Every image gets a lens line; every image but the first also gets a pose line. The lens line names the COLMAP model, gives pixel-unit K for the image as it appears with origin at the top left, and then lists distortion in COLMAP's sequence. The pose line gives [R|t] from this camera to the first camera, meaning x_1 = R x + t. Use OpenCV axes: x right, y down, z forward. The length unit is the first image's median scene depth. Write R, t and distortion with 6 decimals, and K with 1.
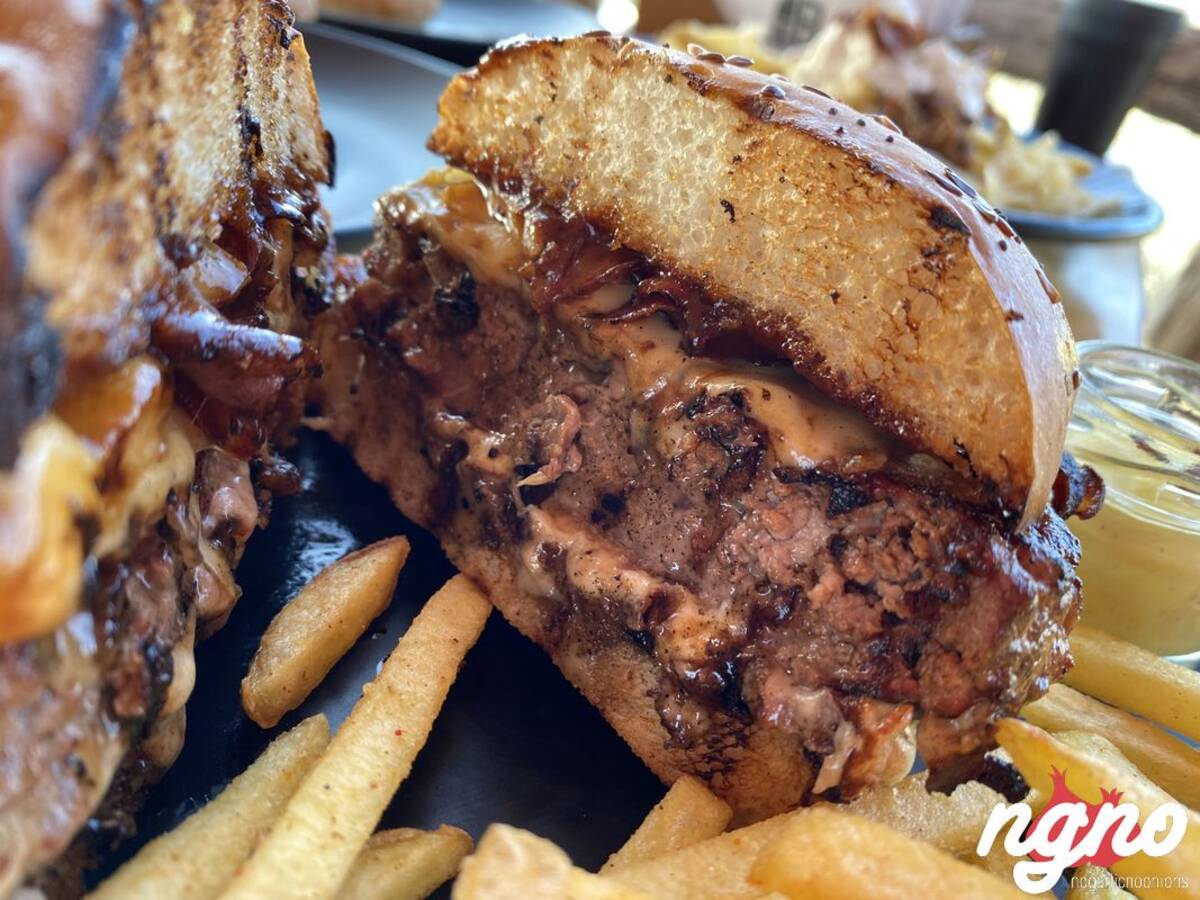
lens RADIAL K [[964.9, 0, 600.0], [0, 964.9, 450.0], [0, 0, 1]] dist [0.155344, -0.504512]
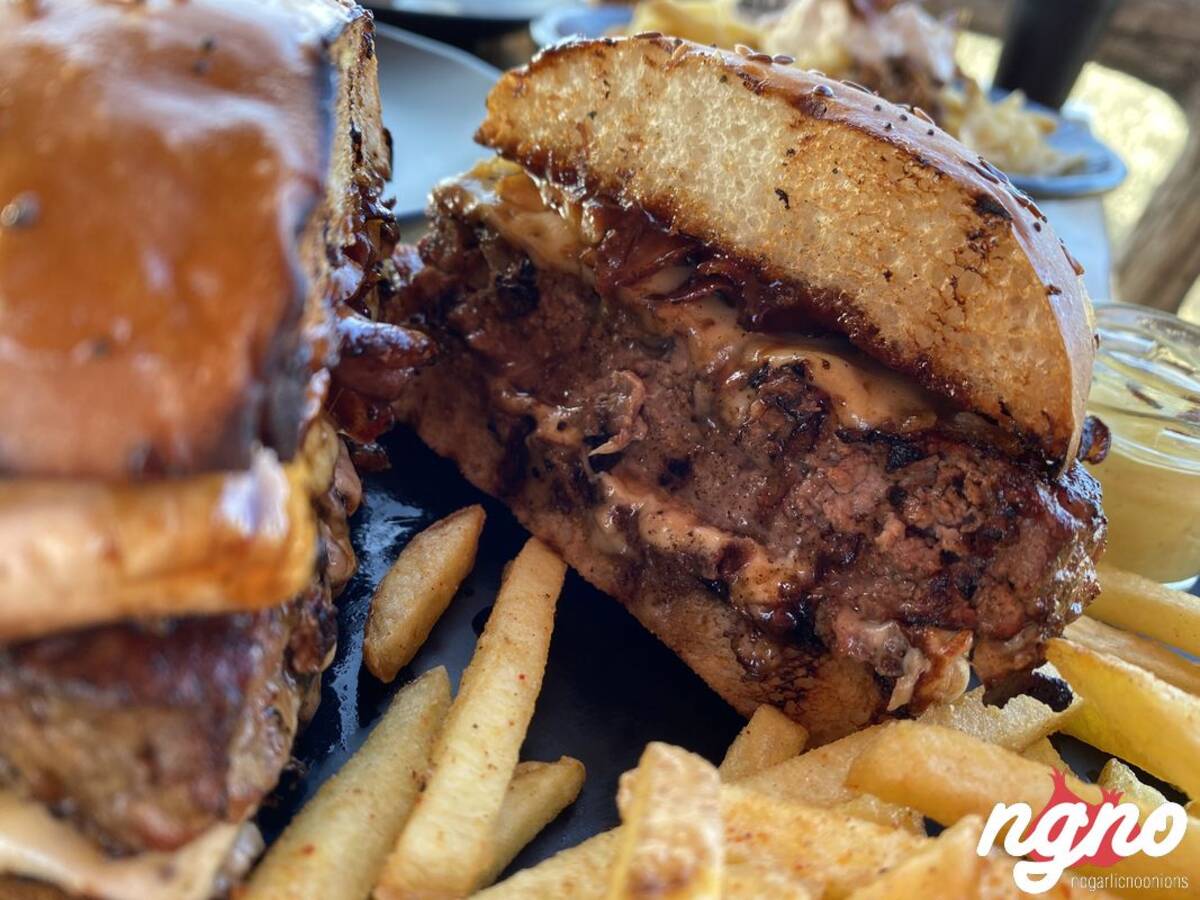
lens RADIAL K [[964.9, 0, 600.0], [0, 964.9, 450.0], [0, 0, 1]] dist [0.155344, -0.504512]
pose [[0.998409, -0.040721, 0.039007, -0.130768], [0.039193, 0.998464, 0.039157, -0.012497], [-0.040542, -0.037566, 0.998471, -0.107595]]
